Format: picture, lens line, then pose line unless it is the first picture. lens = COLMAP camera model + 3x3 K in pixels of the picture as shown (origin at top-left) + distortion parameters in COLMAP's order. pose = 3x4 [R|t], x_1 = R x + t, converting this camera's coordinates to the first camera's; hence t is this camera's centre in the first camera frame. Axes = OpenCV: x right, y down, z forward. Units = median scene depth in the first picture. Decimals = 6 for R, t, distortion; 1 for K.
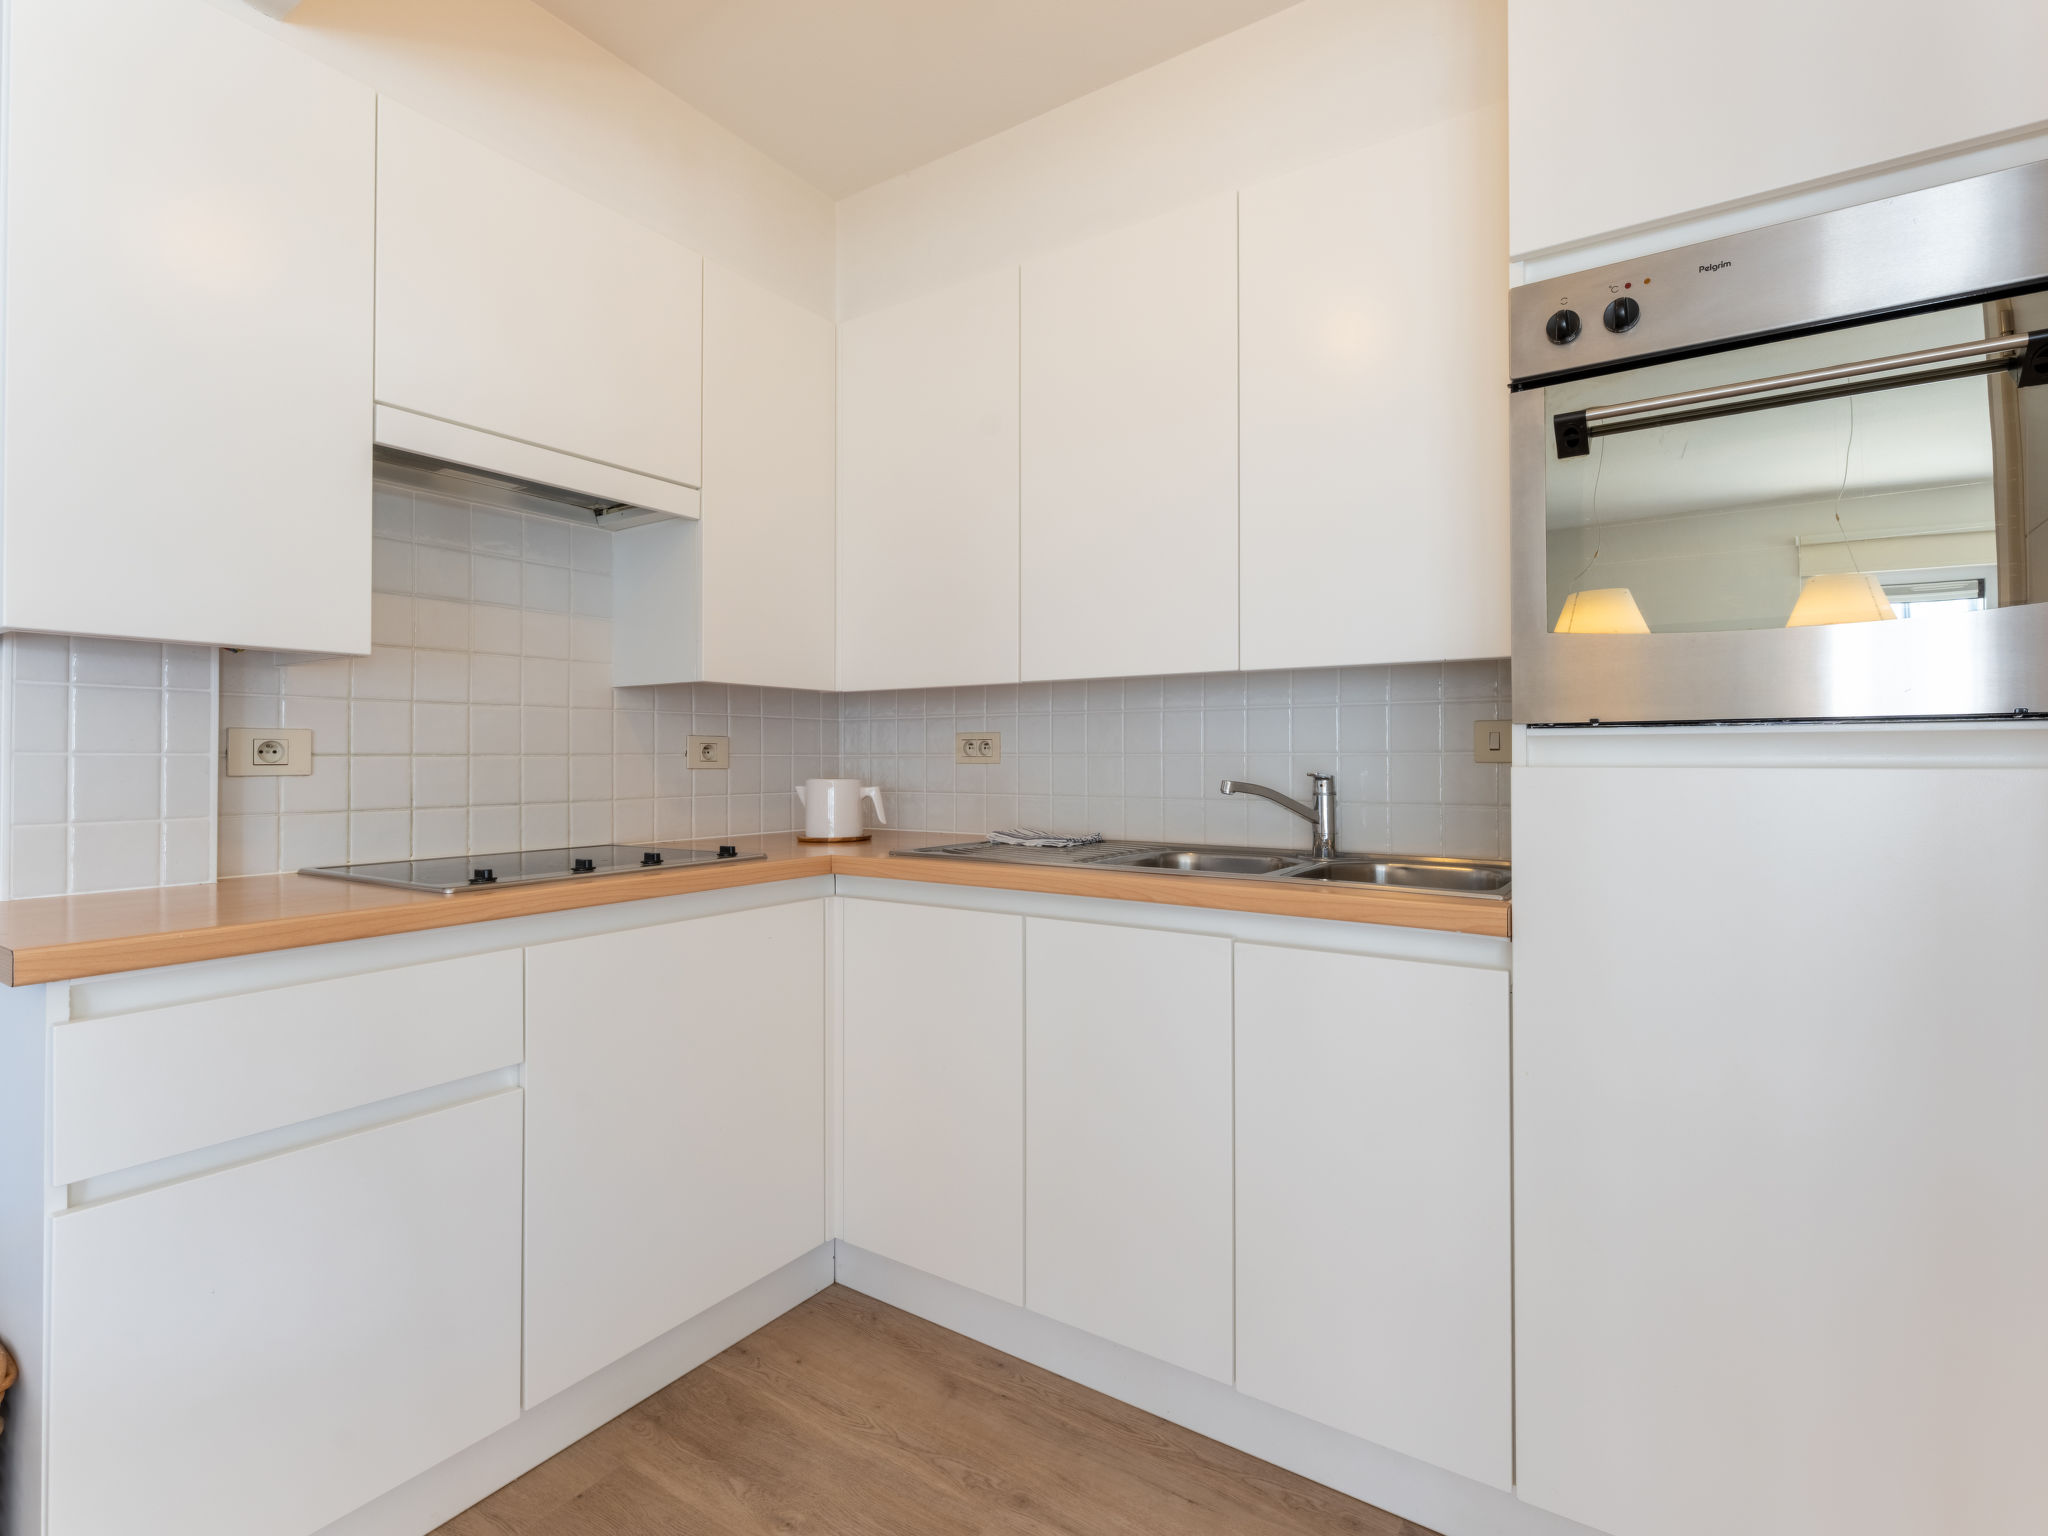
lens RADIAL K [[966.0, 0, 1047.1], [0, 966.0, 761.8], [0, 0, 1]] dist [0.005173, -0.004178]
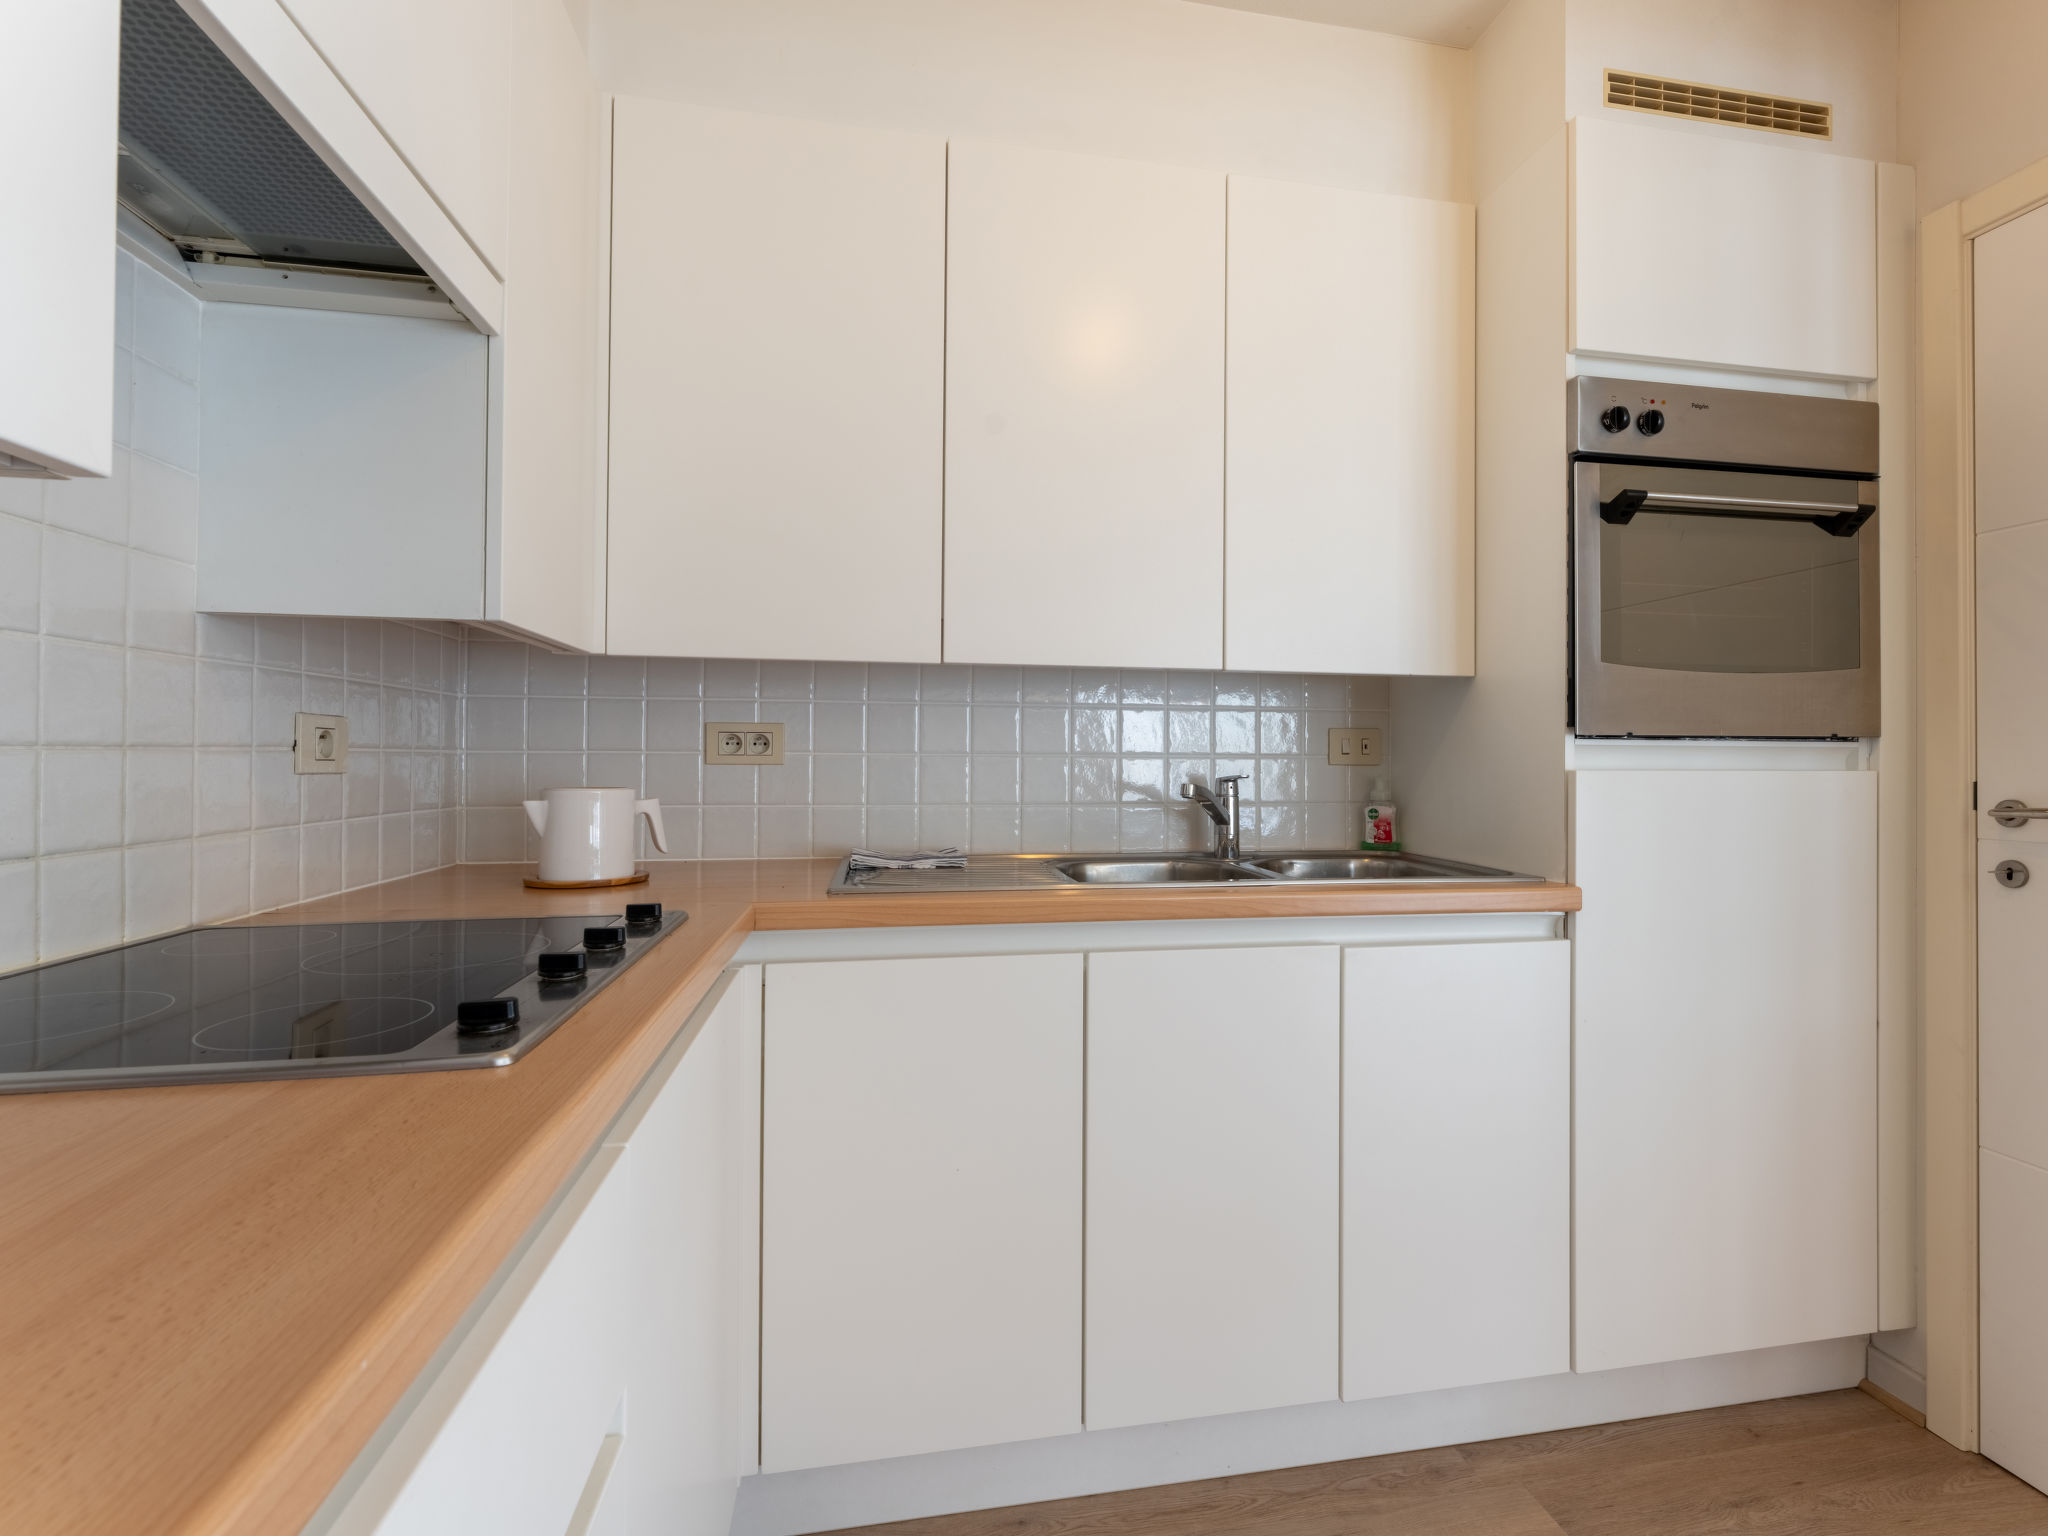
lens RADIAL K [[966.0, 0, 1040.7], [0, 966.0, 761.3], [0, 0, 1]] dist [0.005173, -0.004178]
pose [[0.717865, 0.003493, 0.696173, -0.559479], [-0.004008, 0.999992, -0.000885, -0.001356], [-0.696170, -0.002155, 0.717873, 0.396485]]
